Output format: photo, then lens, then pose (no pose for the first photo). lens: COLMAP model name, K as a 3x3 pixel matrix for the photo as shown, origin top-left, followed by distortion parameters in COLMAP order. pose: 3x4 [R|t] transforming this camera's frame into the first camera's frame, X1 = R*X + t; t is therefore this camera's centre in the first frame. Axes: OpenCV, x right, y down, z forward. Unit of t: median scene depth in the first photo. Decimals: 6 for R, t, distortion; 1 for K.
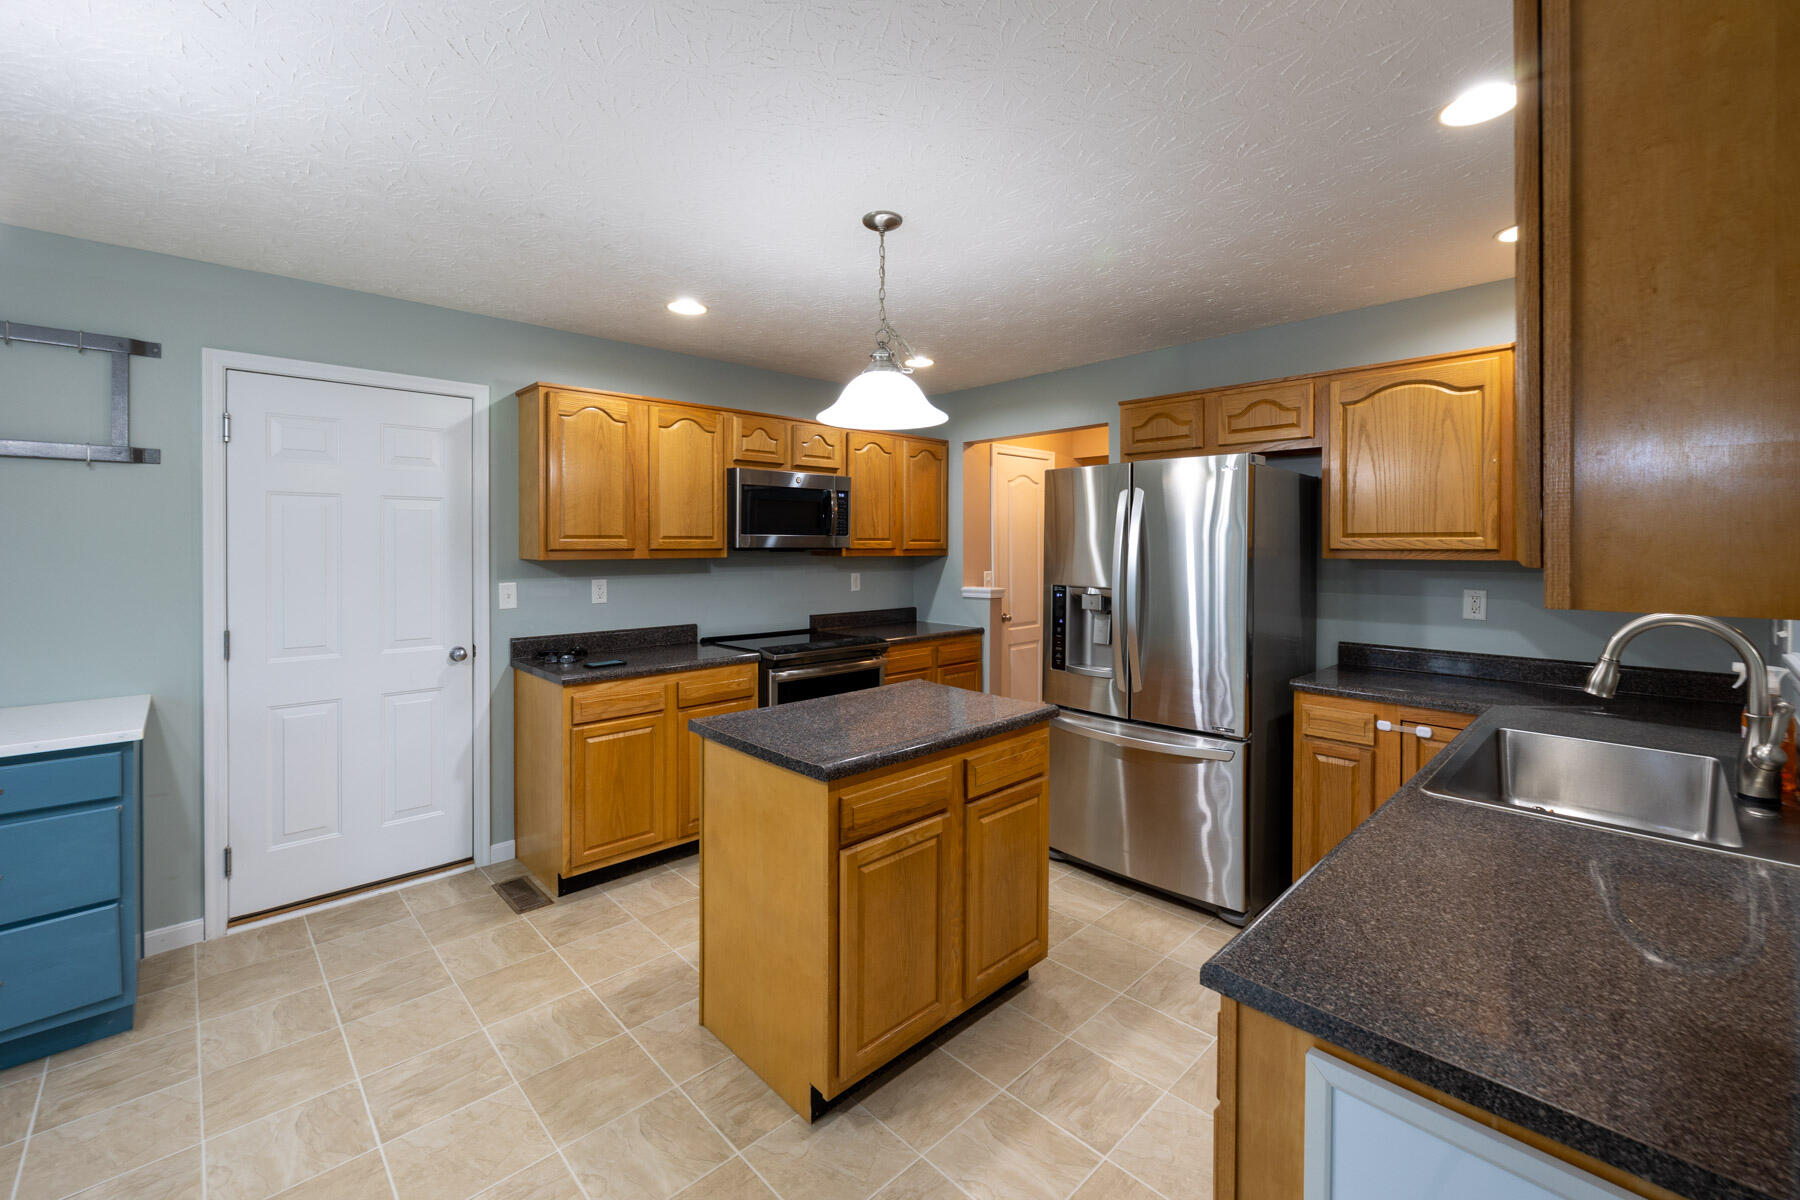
lens RADIAL K [[744.7, 0, 912.9], [0, 744.7, 548.4], [0, 0, 1]] dist [-0.003548, -0.000047]
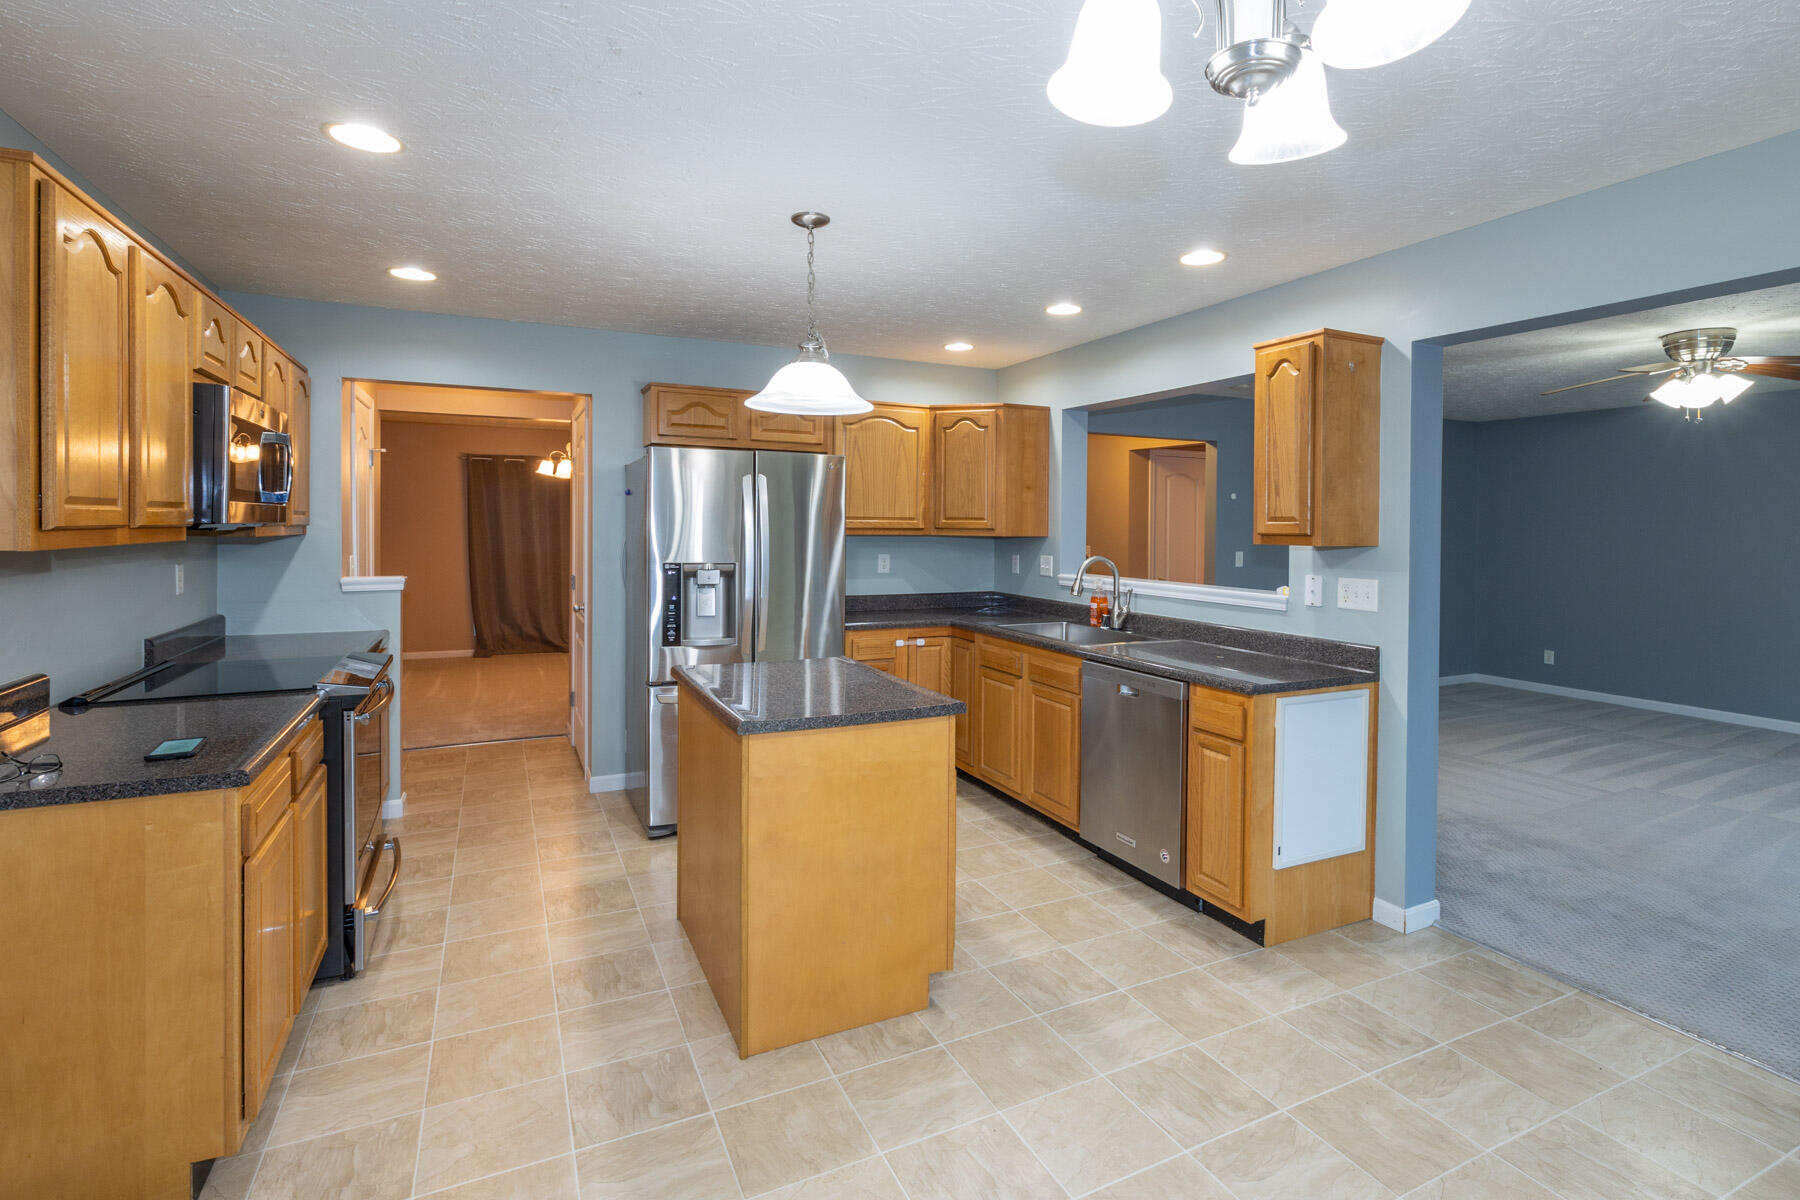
lens RADIAL K [[849.7, 0, 906.3], [0, 849.7, 535.8], [0, 0, 1]] dist [-0.003999, 0.000072]
pose [[0.327549, -0.009224, 0.944789, -0.915616], [-0.004449, 0.999926, 0.011305, -0.002674], [-0.944824, -0.007907, 0.327483, 0.375374]]
